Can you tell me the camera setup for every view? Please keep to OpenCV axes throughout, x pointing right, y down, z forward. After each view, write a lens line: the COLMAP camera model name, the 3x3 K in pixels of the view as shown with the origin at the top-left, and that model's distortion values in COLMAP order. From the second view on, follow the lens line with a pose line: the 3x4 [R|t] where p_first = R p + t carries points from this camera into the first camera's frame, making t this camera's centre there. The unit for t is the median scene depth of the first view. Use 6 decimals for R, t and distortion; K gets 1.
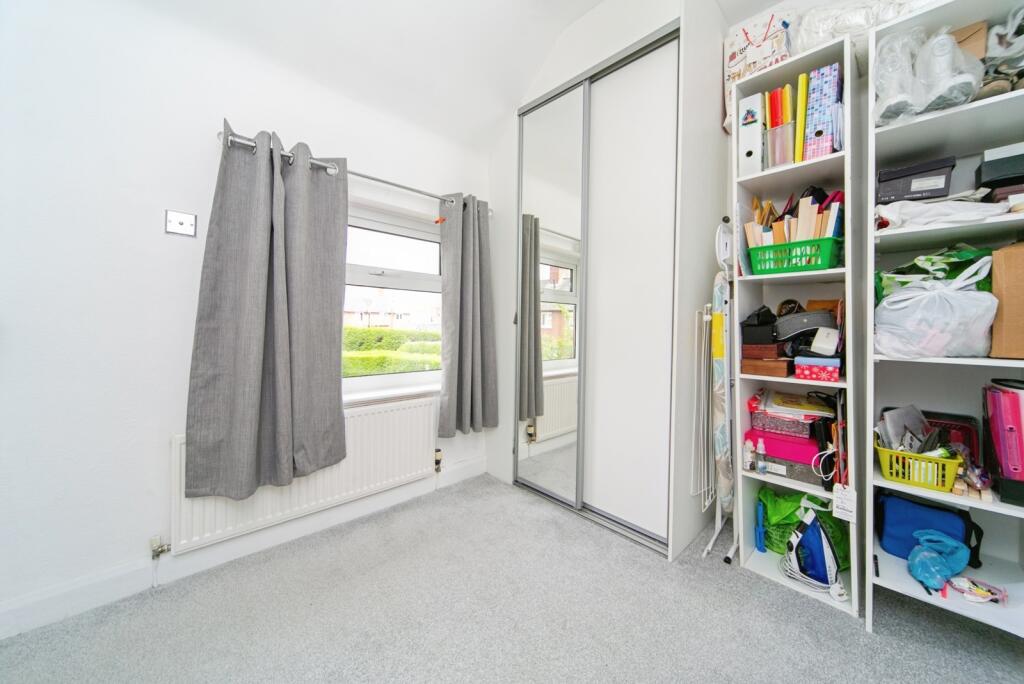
lens RADIAL K [[370.5, 0, 516.5], [0, 370.5, 325.0], [0, 0, 1]] dist [0.002478, 0.000304]
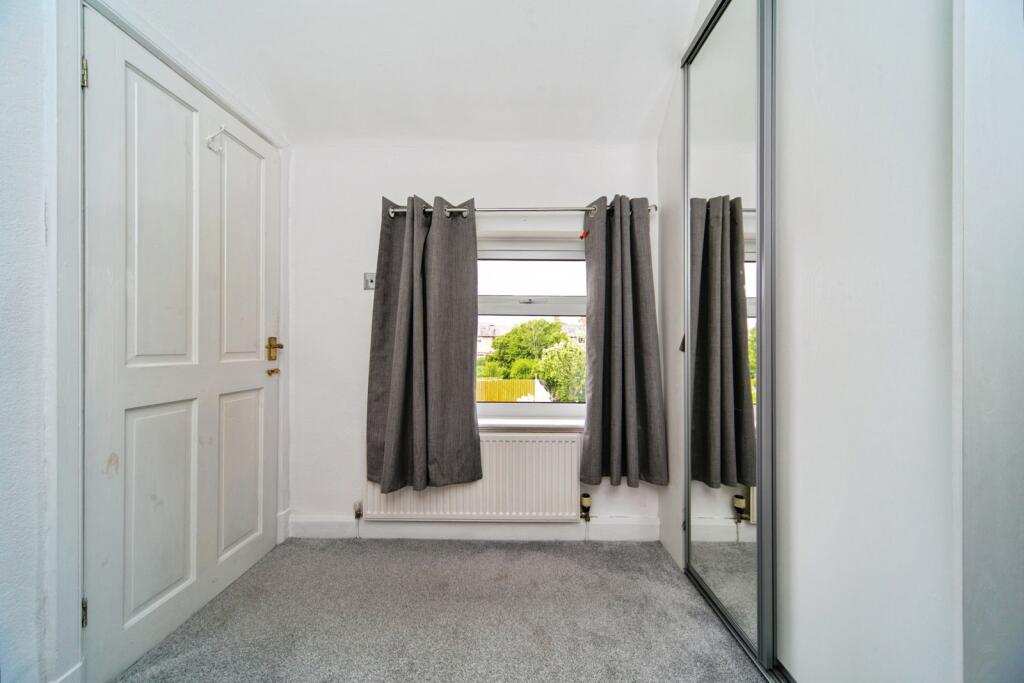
lens RADIAL K [[353.6, 0, 512.9], [0, 353.6, 341.9], [0, 0, 1]] dist [0.007160, -0.000041]
pose [[0.711157, -0.021145, -0.702715, 0.318228], [0.005694, 0.999688, -0.024318, -0.006886], [0.703010, 0.013292, 0.711055, 0.339182]]
